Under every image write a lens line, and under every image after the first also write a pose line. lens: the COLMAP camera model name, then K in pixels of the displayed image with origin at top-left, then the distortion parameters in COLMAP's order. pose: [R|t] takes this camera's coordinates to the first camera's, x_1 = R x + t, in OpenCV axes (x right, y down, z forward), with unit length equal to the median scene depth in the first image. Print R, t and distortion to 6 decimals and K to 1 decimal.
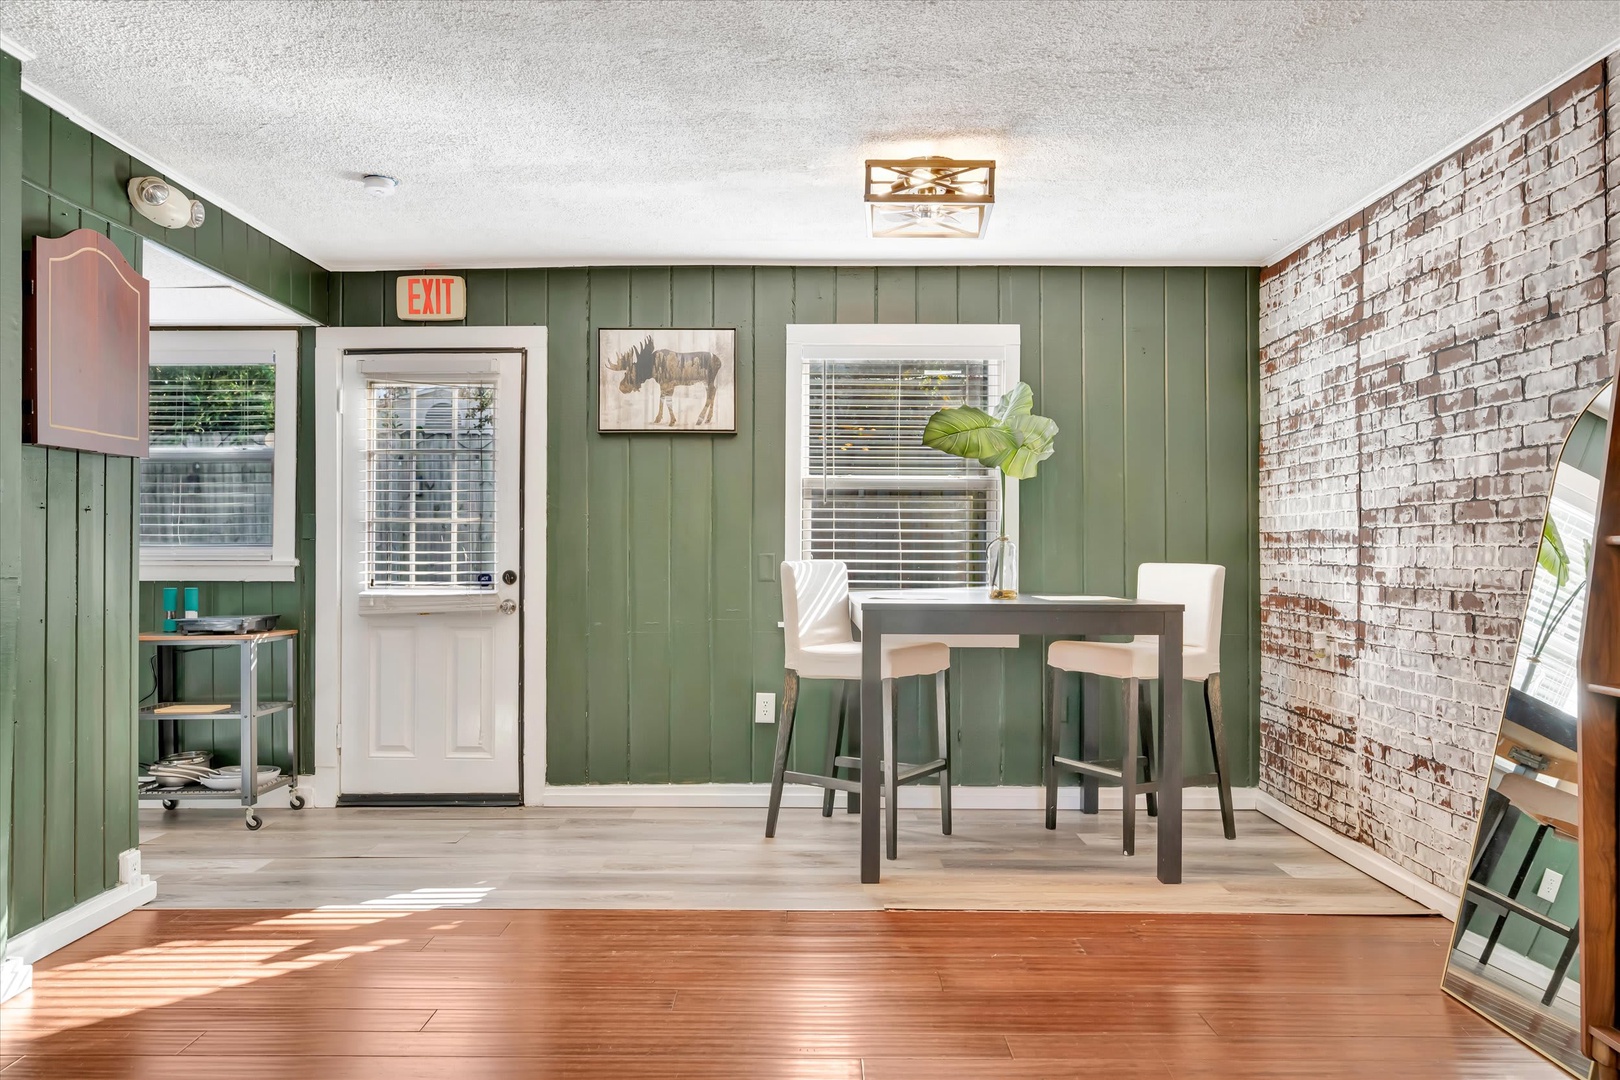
lens RADIAL K [[1111.3, 0, 806.5], [0, 1111.3, 544.8], [0, 0, 1]] dist [-0.002335, 0.000355]
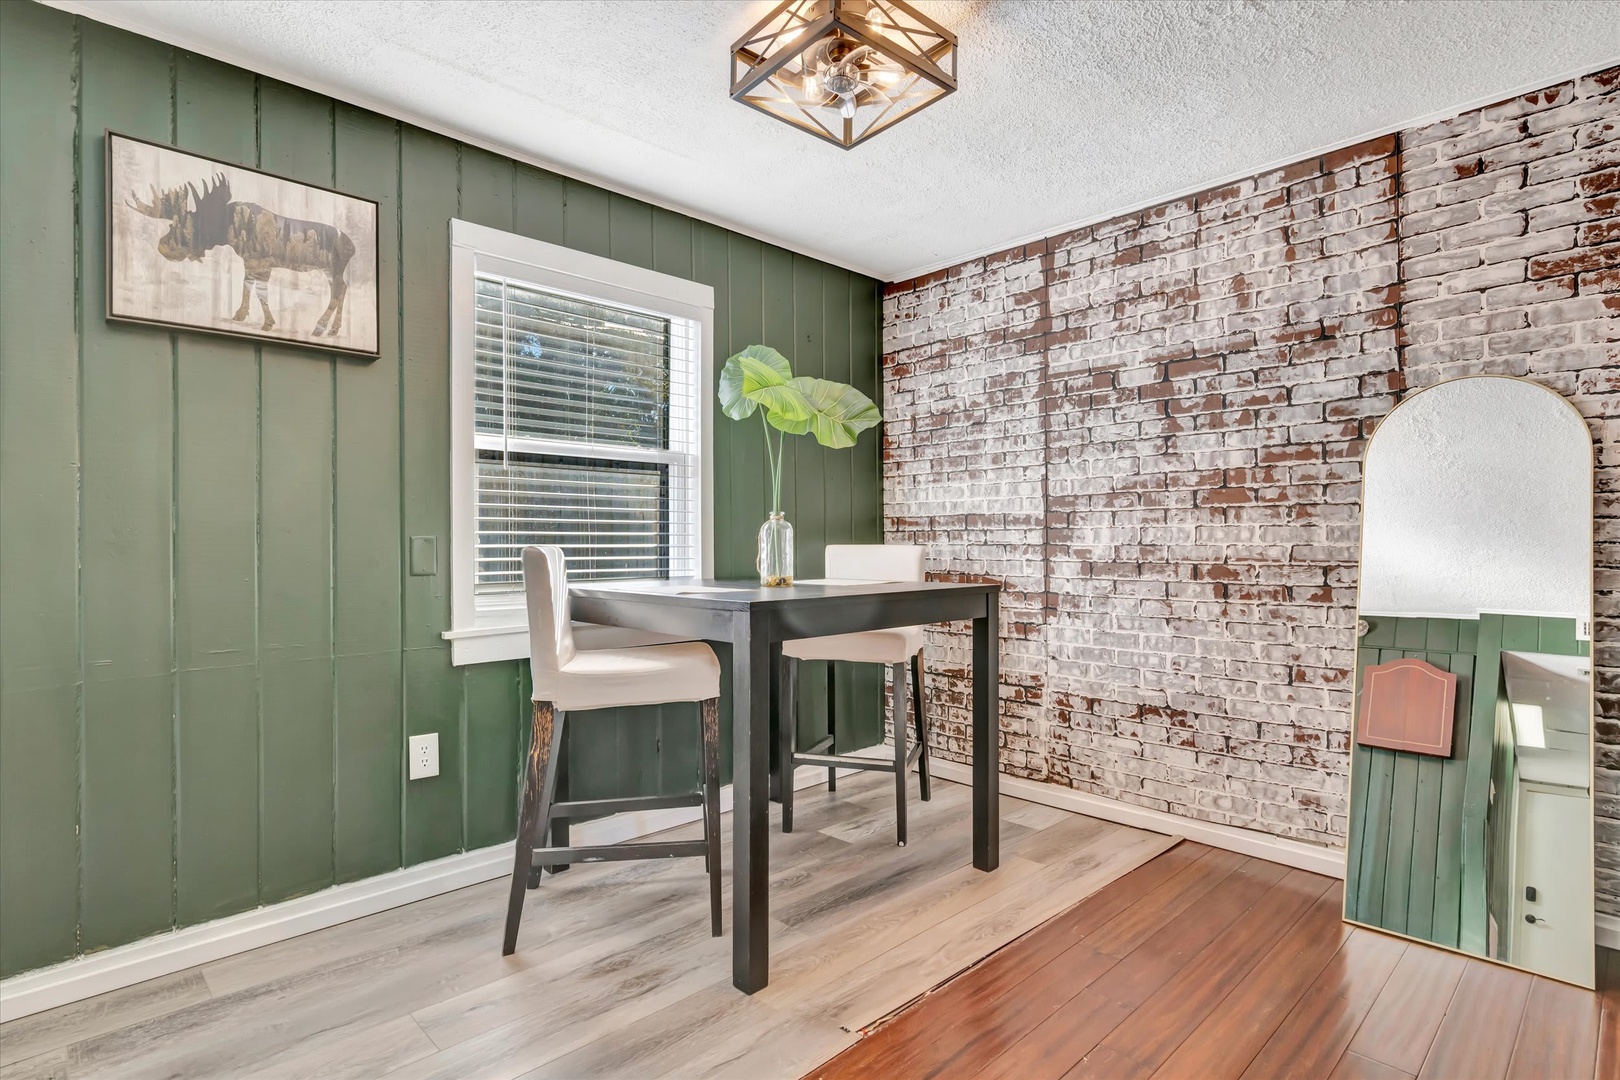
lens RADIAL K [[809.7, 0, 808.3], [0, 809.7, 536.5], [0, 0, 1]] dist [0.001076, 0.000133]
pose [[0.714188, -0.000598, 0.699954, -0.234206], [0.000240, 1.000000, 0.000610, 0.008445], [-0.699954, -0.000267, 0.714188, 0.490875]]
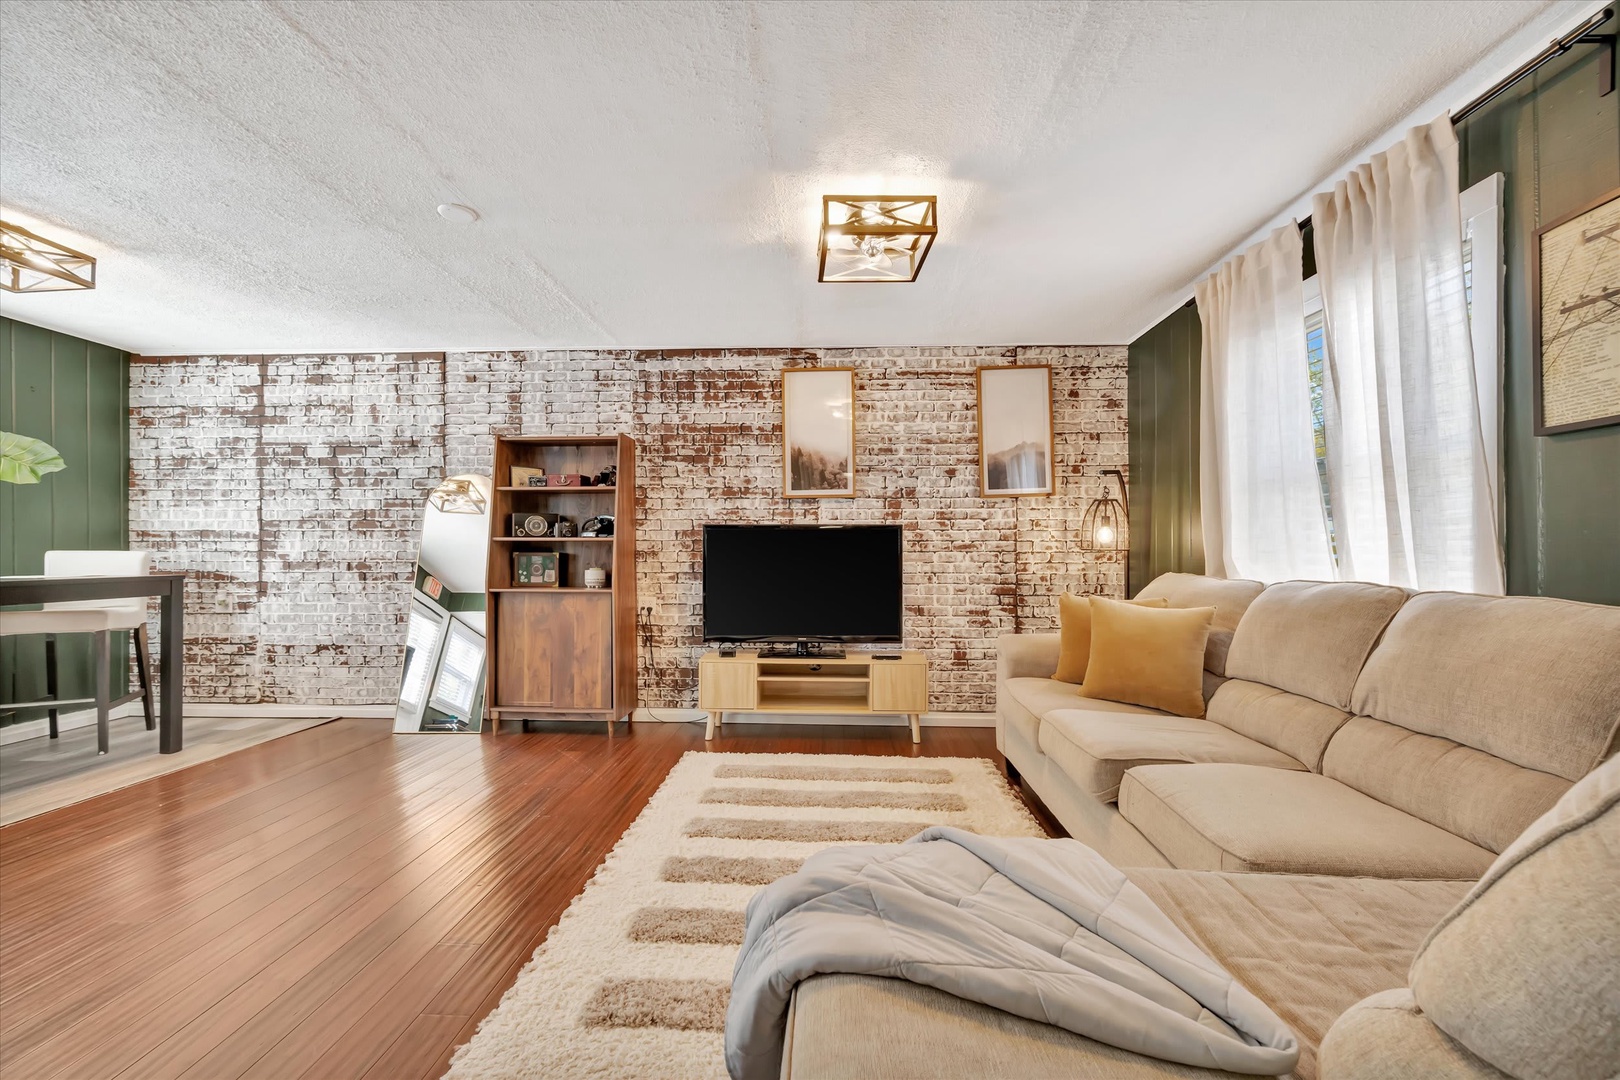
lens RADIAL K [[650.8, 0, 818.7], [0, 650.8, 551.3], [0, 0, 1]] dist [-0.001285, -0.000248]
pose [[0.028711, -0.001492, 0.999587, -0.460801], [-0.007276, 0.999972, 0.001701, 0.009227], [-0.999561, -0.007322, 0.028699, 0.051753]]
